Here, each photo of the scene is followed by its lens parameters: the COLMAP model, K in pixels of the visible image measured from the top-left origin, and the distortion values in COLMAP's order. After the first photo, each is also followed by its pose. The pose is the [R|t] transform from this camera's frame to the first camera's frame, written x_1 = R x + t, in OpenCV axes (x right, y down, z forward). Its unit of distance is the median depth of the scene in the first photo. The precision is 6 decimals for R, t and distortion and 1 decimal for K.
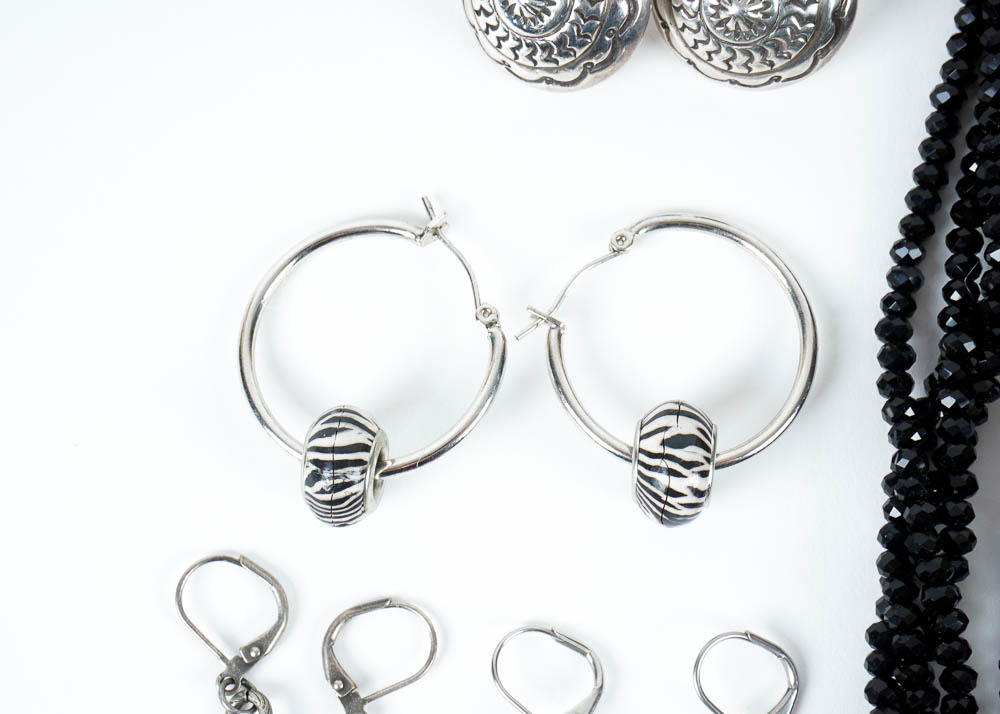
lens RADIAL K [[2150.9, 0, 502.9], [0, 2150.9, 357.6], [0, 0, 1]] dist [0.007668, 0.000000]
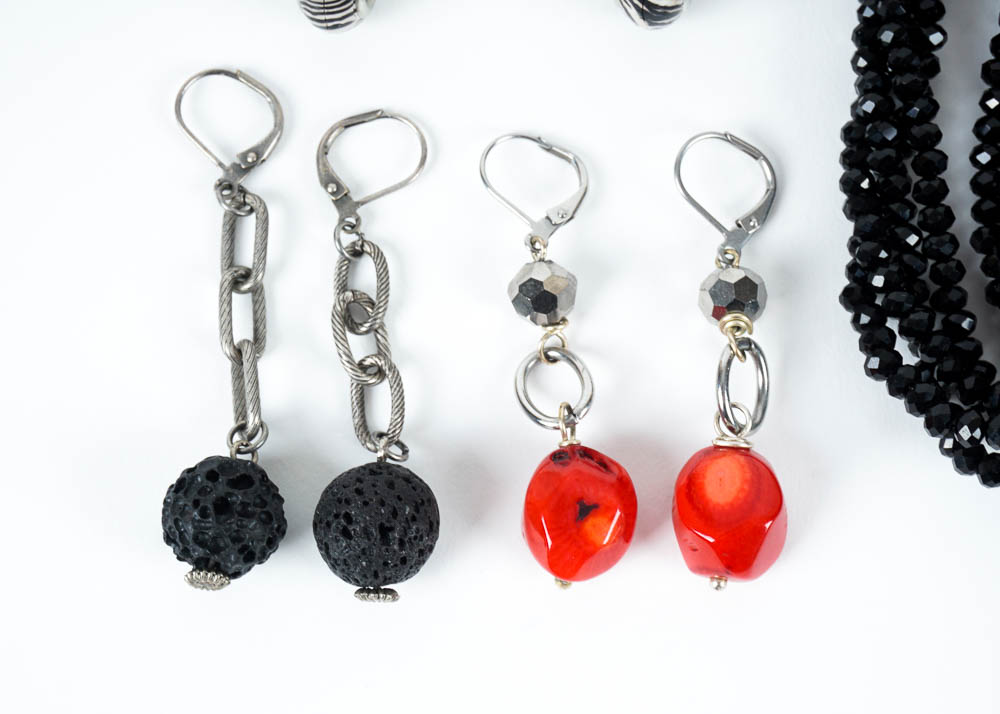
lens RADIAL K [[2150.9, 0, 496.9], [0, 2150.9, 361.8], [0, 0, 1]] dist [0.007668, 0.000000]
pose [[0.999988, -0.004815, 0.000394, 0.002091], [0.004826, 0.999341, -0.035964, 0.272817], [-0.000221, 0.035966, 0.999353, -0.032116]]
